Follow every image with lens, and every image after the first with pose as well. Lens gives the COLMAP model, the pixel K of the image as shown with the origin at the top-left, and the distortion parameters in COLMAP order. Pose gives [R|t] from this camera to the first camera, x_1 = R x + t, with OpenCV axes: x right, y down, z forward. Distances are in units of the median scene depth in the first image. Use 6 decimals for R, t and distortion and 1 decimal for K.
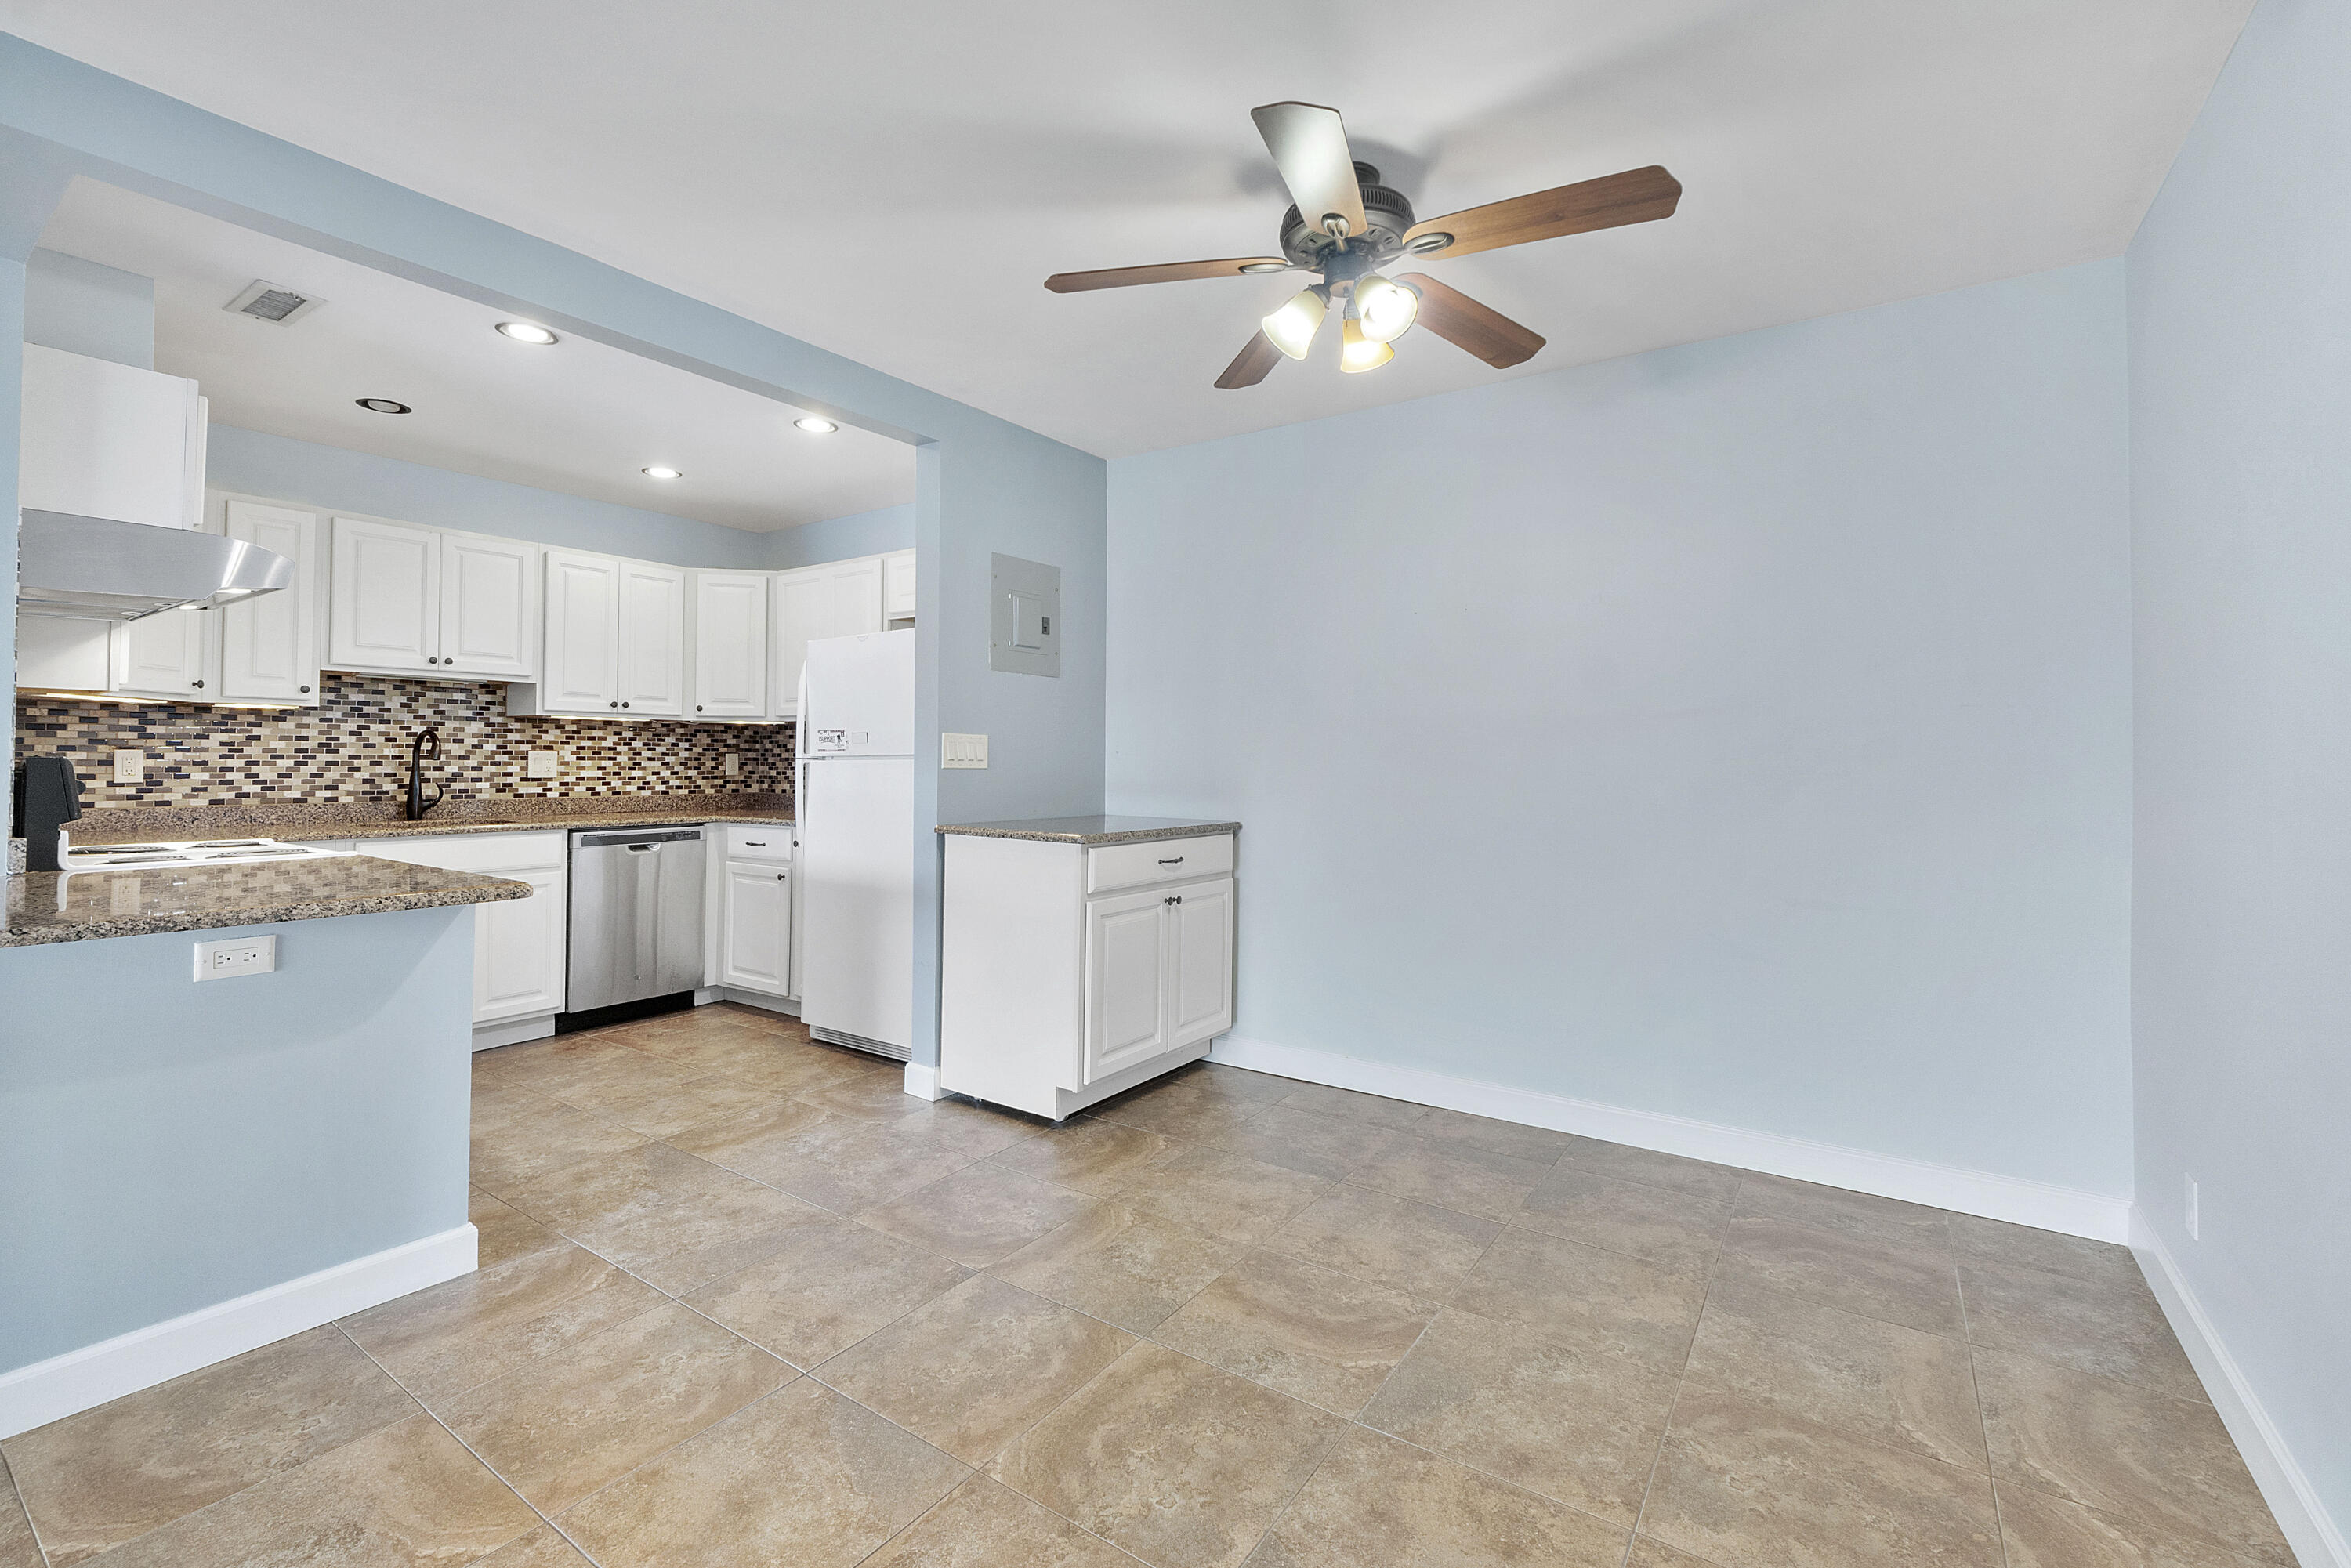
lens RADIAL K [[1000.5, 0, 1168.9], [0, 1000.5, 747.1], [0, 0, 1]] dist [-0.006160, -0.000764]
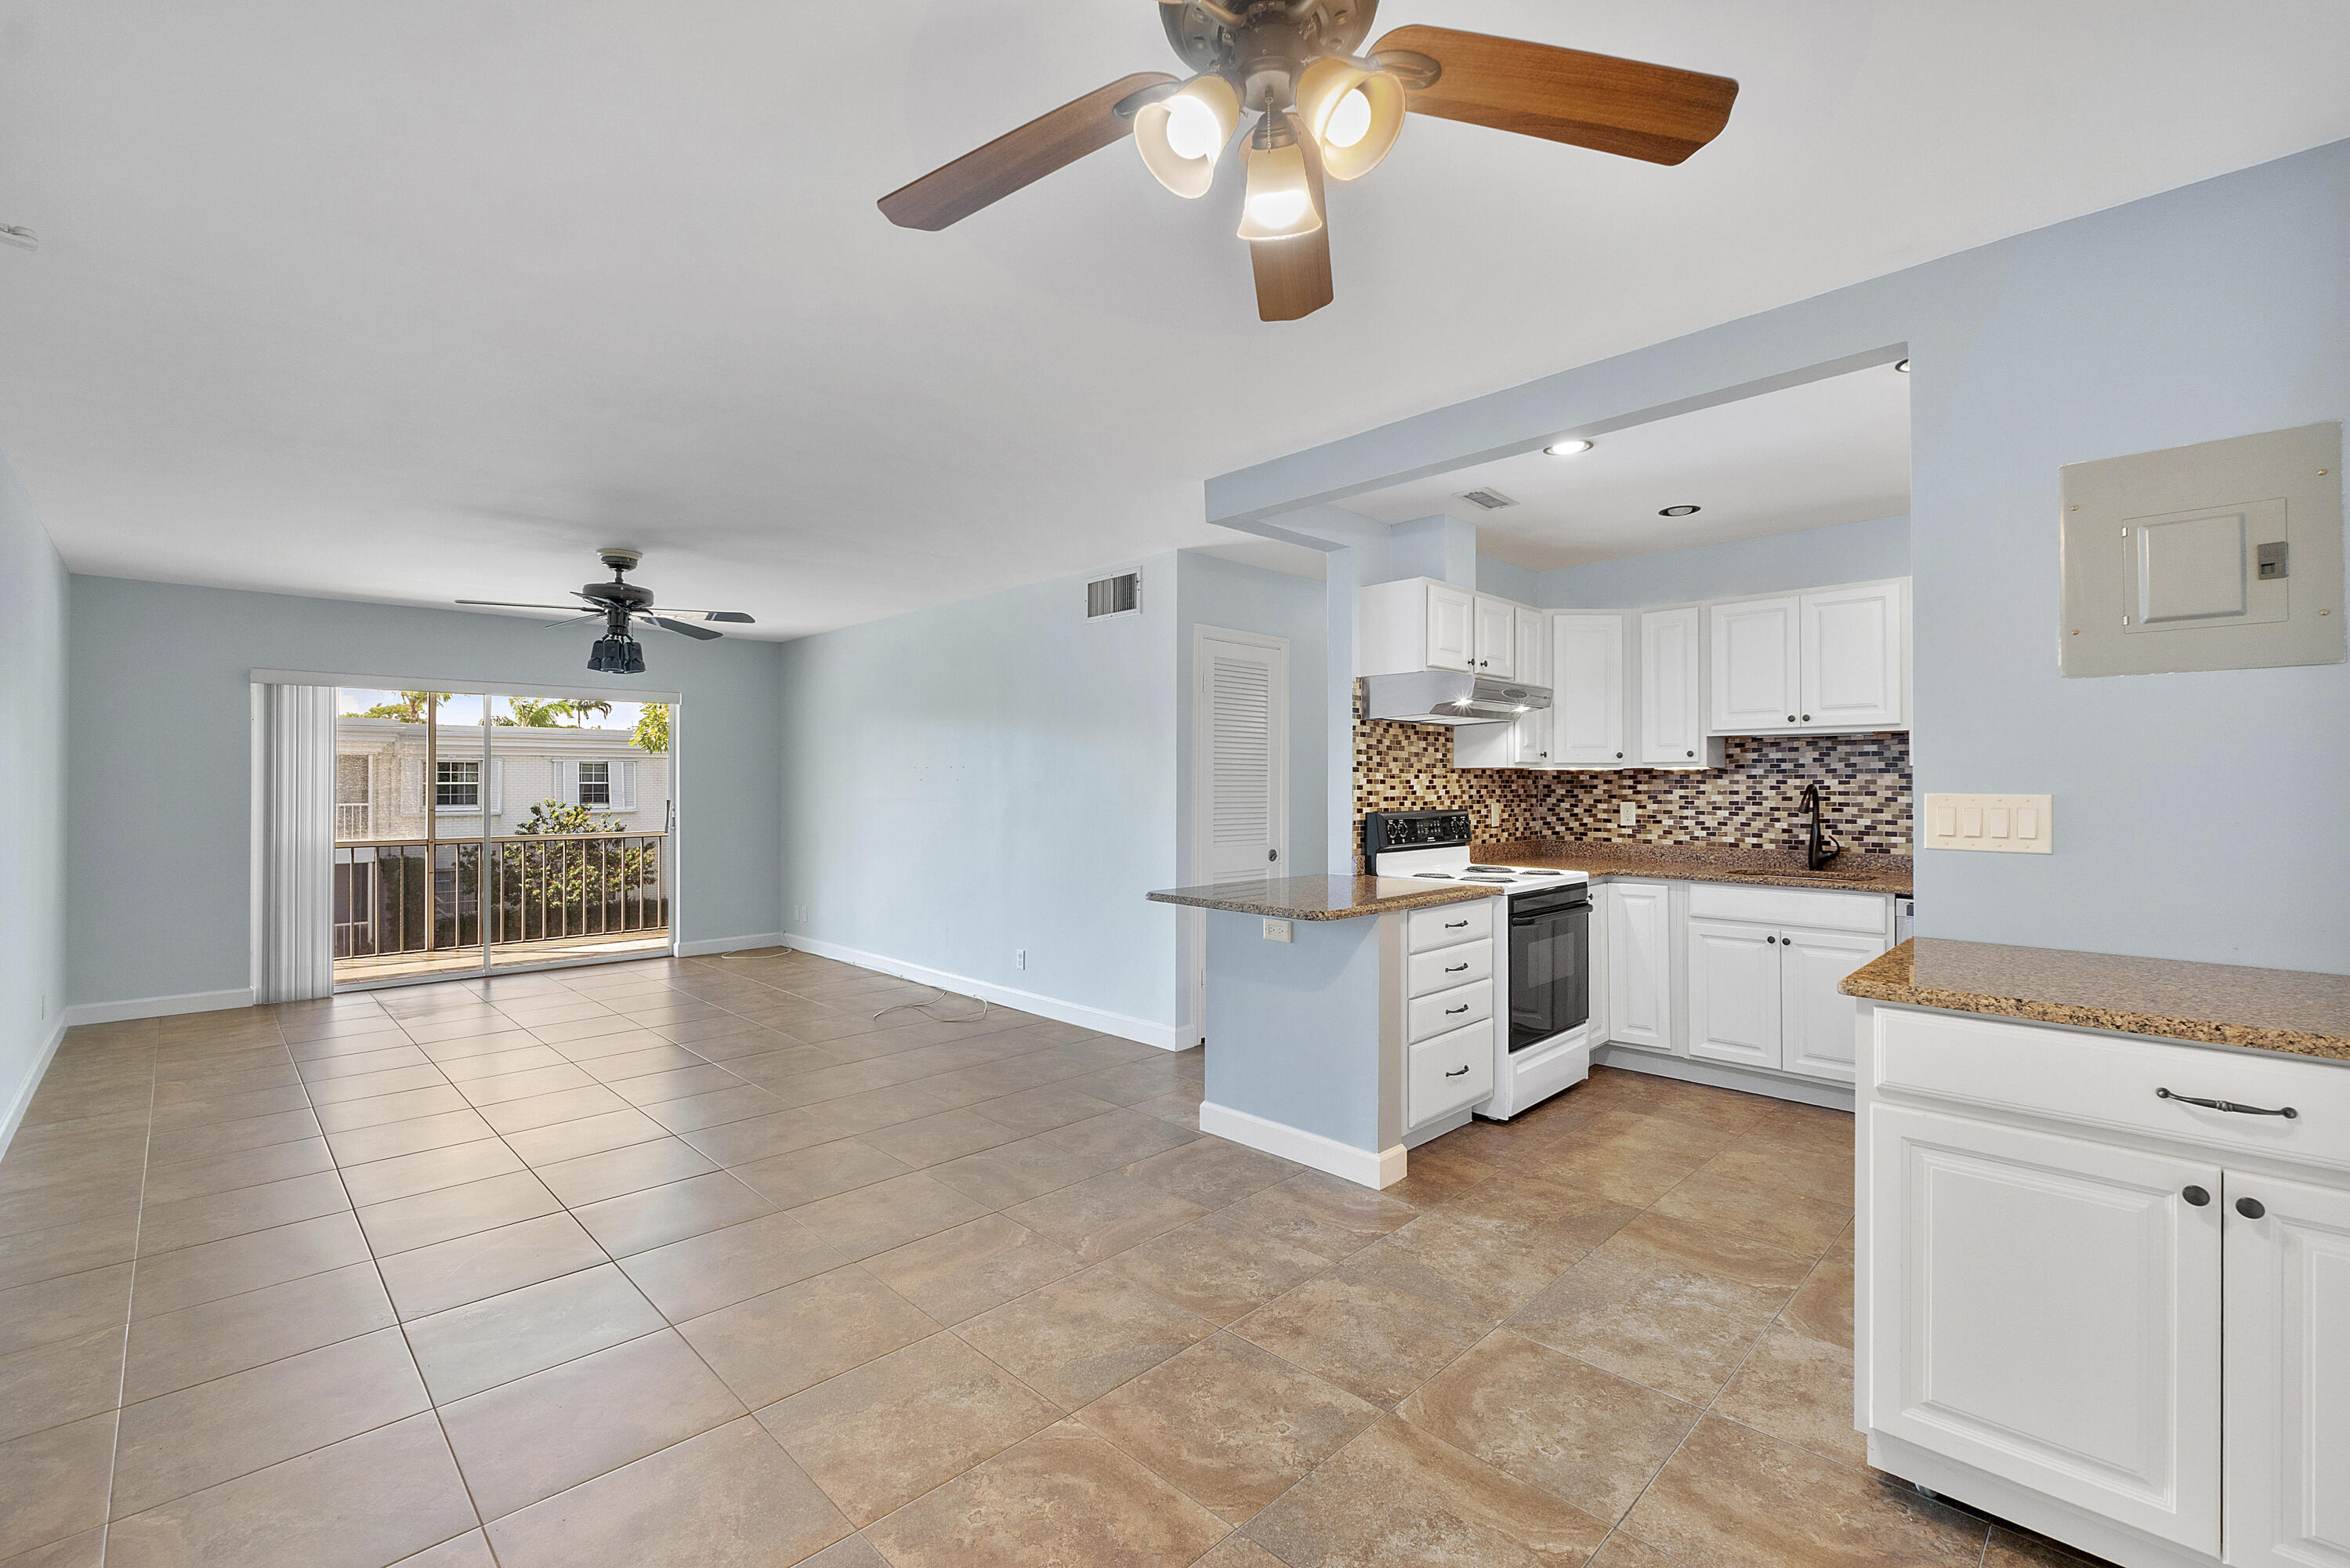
lens RADIAL K [[1000.1, 0, 1183.2], [0, 1000.1, 773.2], [0, 0, 1]] dist [-0.006160, -0.000764]
pose [[-0.175520, -0.016887, -0.984331, 0.434075], [0.010520, 0.999764, -0.019027, -0.017099], [0.984420, -0.013695, -0.175301, 0.587482]]
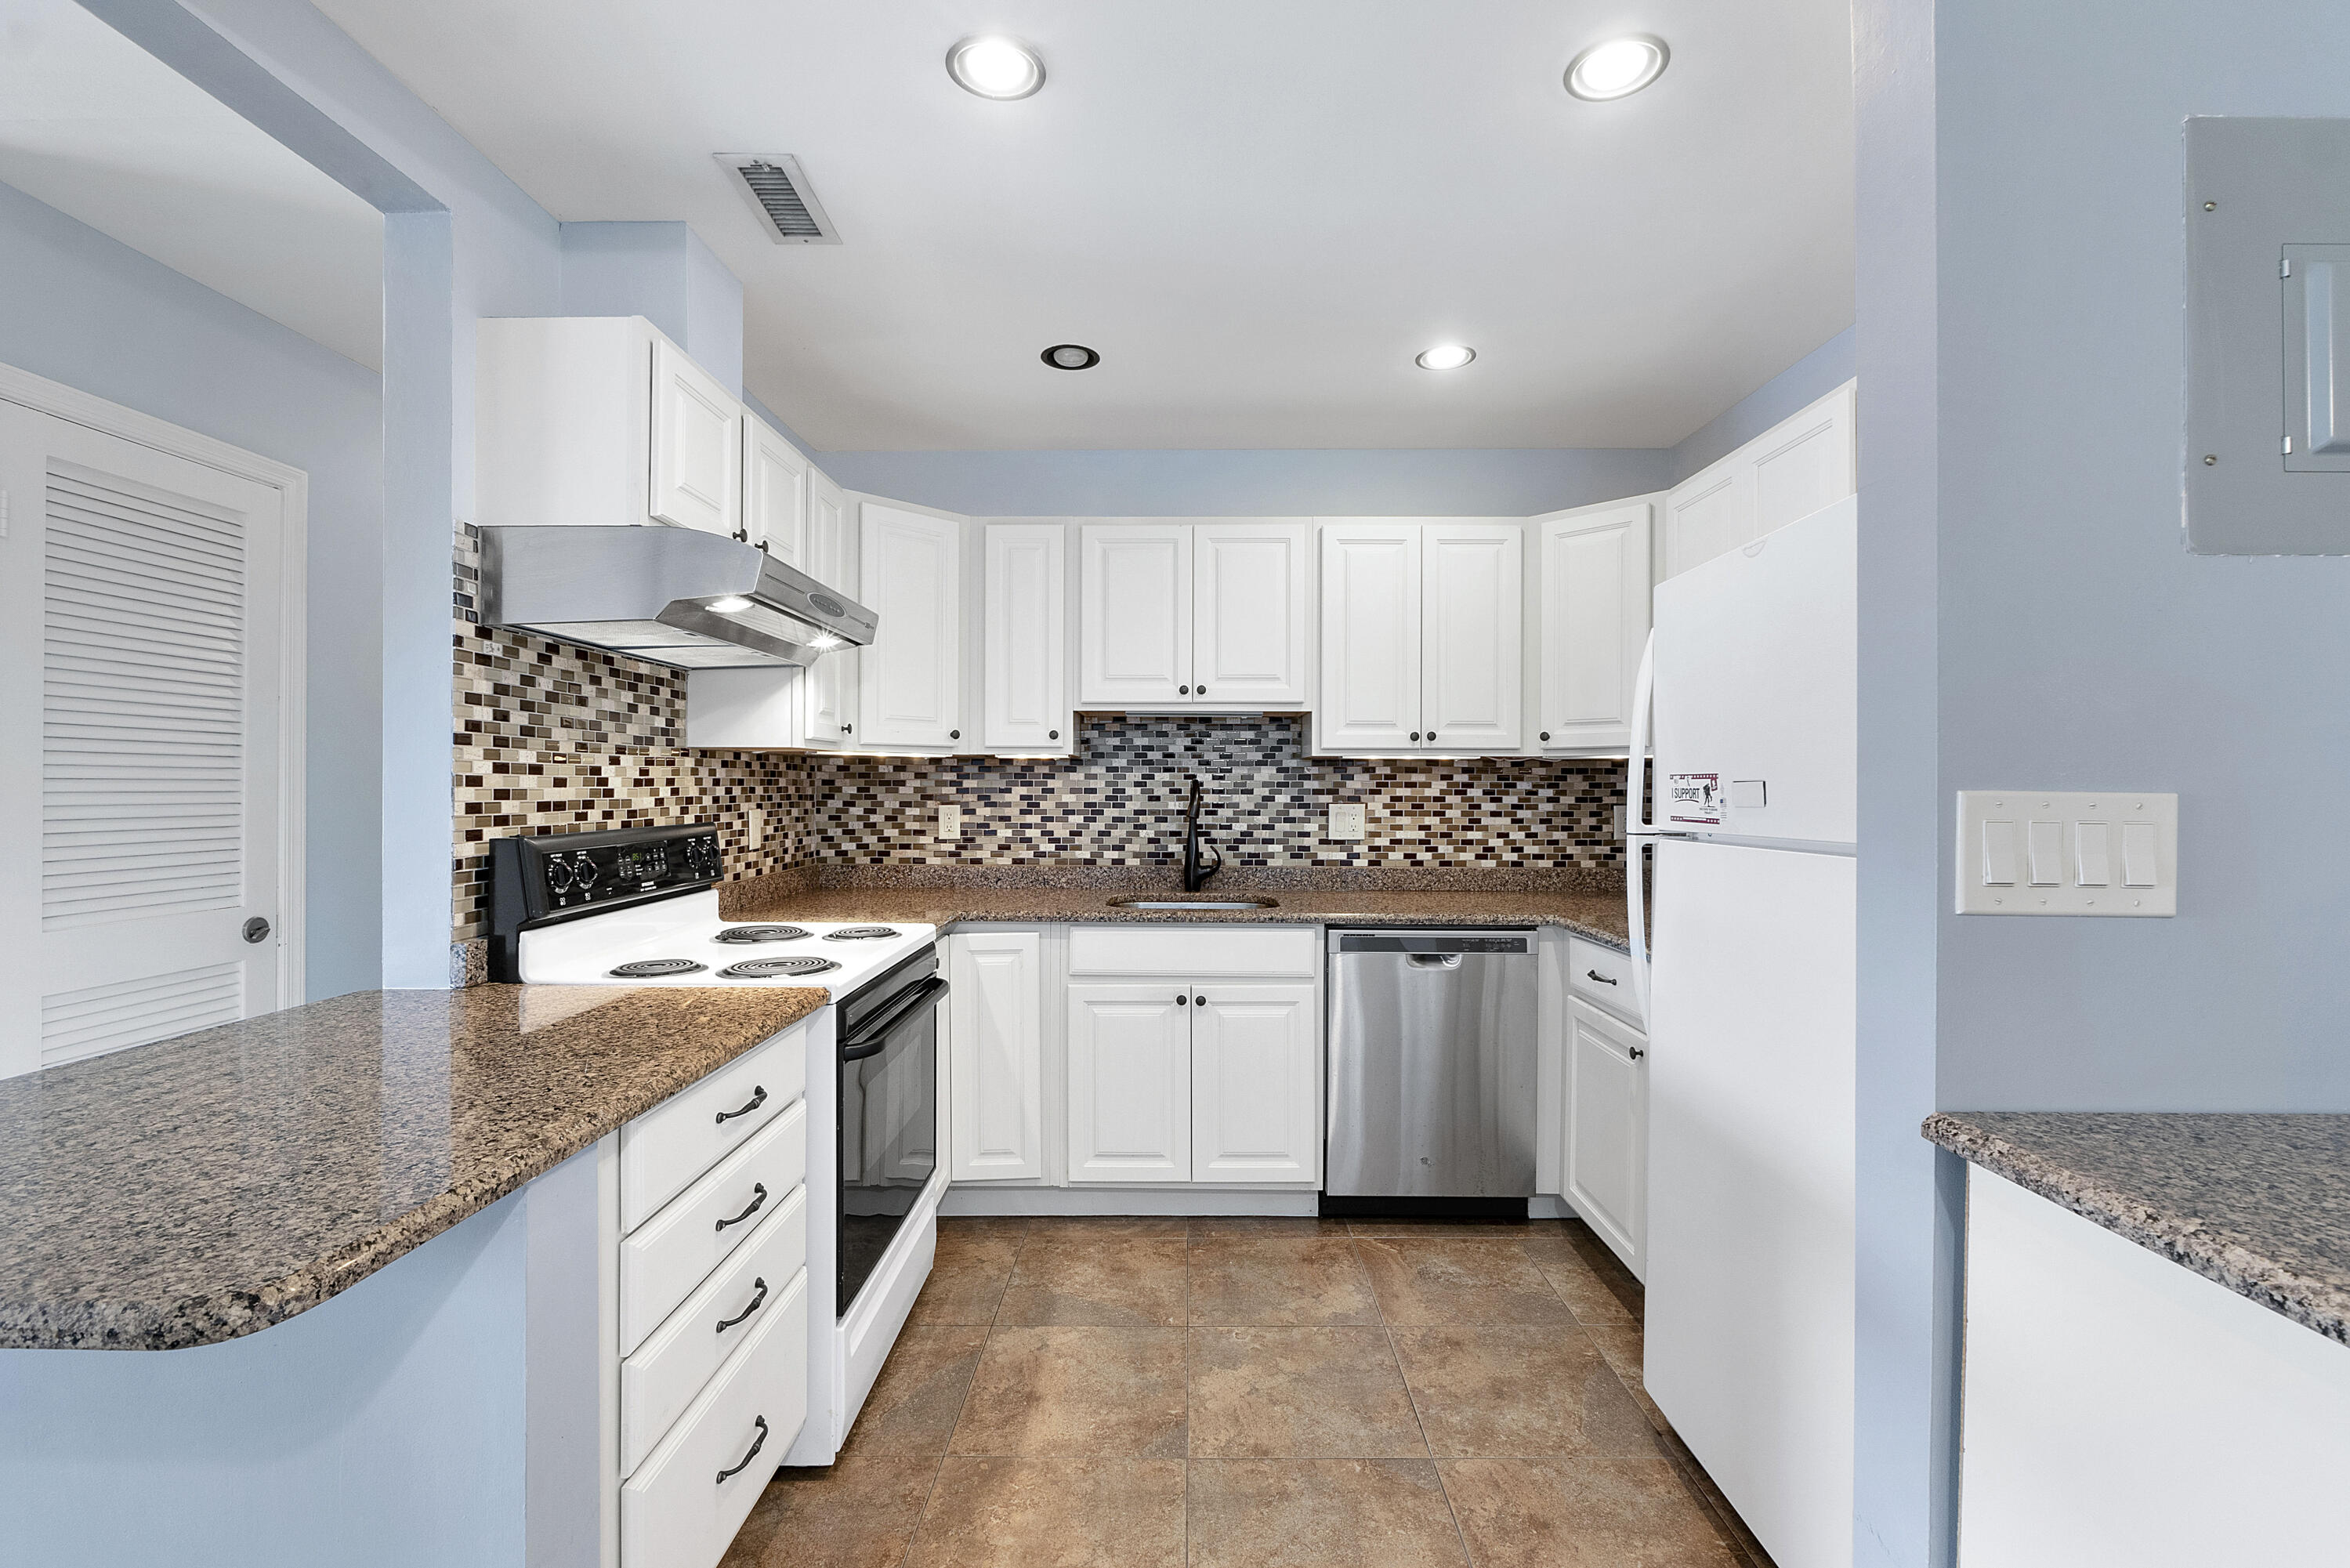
lens RADIAL K [[1000.1, 0, 1179.9], [0, 1000.1, 786.7], [0, 0, 1]] dist [-0.006160, -0.000764]
pose [[0.563344, -0.002085, -0.826220, -0.106874], [0.010735, 0.999931, 0.004797, -0.016532], [0.826153, -0.011572, 0.563327, 0.596020]]
